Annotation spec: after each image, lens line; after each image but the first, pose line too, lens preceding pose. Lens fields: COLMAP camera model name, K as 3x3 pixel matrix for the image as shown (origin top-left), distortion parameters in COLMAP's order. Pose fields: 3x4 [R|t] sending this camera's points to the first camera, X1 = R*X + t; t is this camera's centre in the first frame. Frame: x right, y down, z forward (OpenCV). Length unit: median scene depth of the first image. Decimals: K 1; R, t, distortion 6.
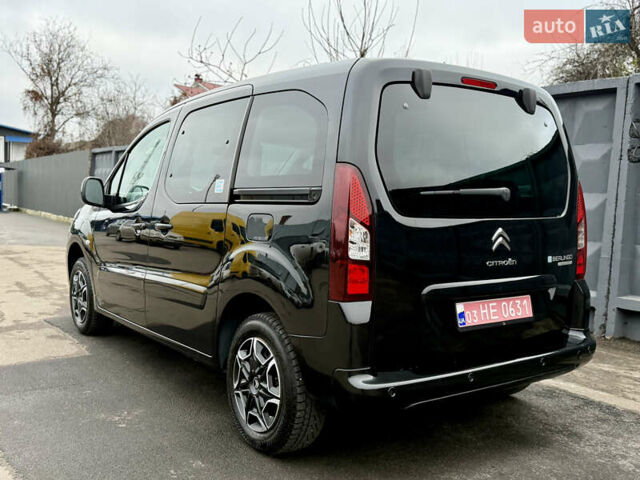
lens RADIAL K [[634.5, 0, 315.6], [0, 634.5, 237.9], [0, 0, 1]] dist [0.145621, -0.291147]
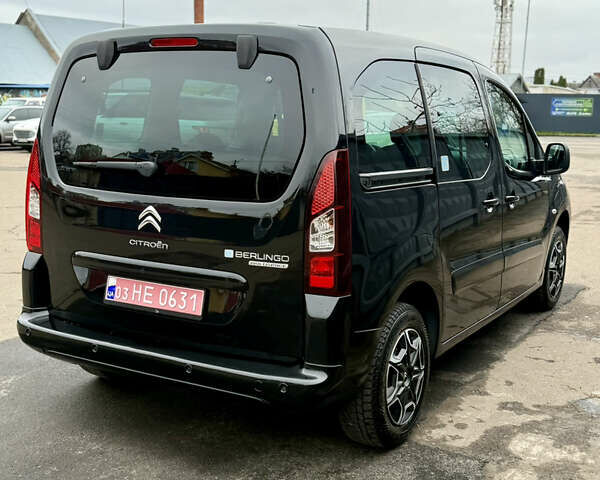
lens RADIAL K [[789.5, 0, 295.7], [0, 789.5, 241.0], [0, 0, 1]] dist [0.192319, -0.432264]
pose [[0.398361, 0.136244, -0.907053, 1.340721], [-0.068381, 0.990566, 0.118757, -0.109491], [0.914676, 0.014717, 0.403920, 0.701355]]
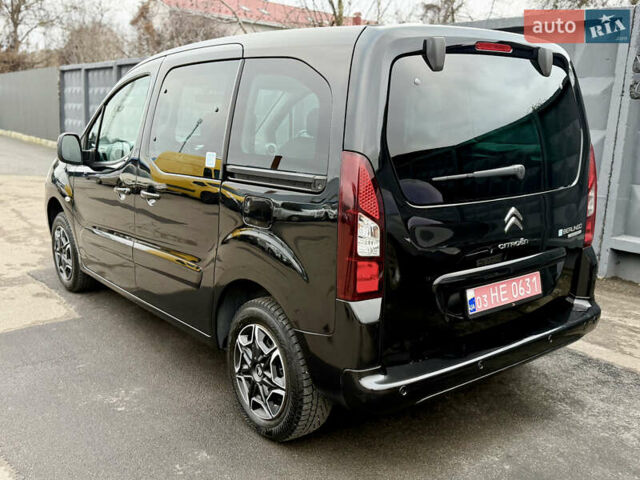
lens RADIAL K [[632.5, 0, 318.8], [0, 632.5, 242.0], [0, 0, 1]] dist [0.153723, -0.302149]
pose [[0.999168, -0.021812, 0.034457, -0.030546], [0.016386, 0.988461, 0.150584, -0.106879], [-0.037344, -0.149894, 0.987997, 0.068004]]
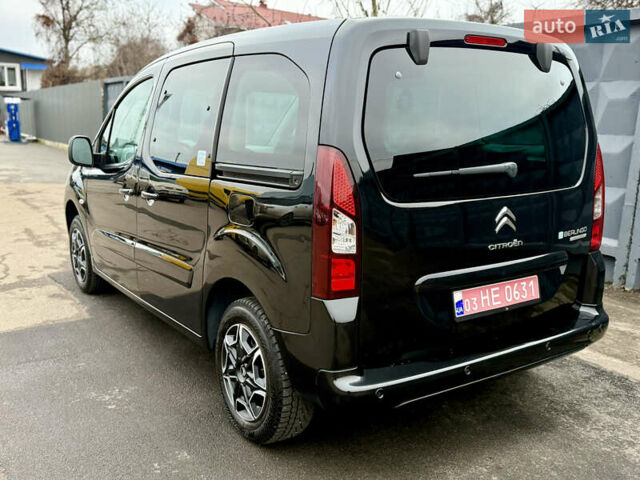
lens RADIAL K [[632.8, 0, 315.6], [0, 632.8, 242.8], [0, 0, 1]] dist [0.148585, -0.299153]
pose [[0.999182, -0.009214, -0.039373, 0.052878], [0.014271, 0.991389, 0.130168, -0.082977], [0.037835, -0.130623, 0.990710, 0.082723]]
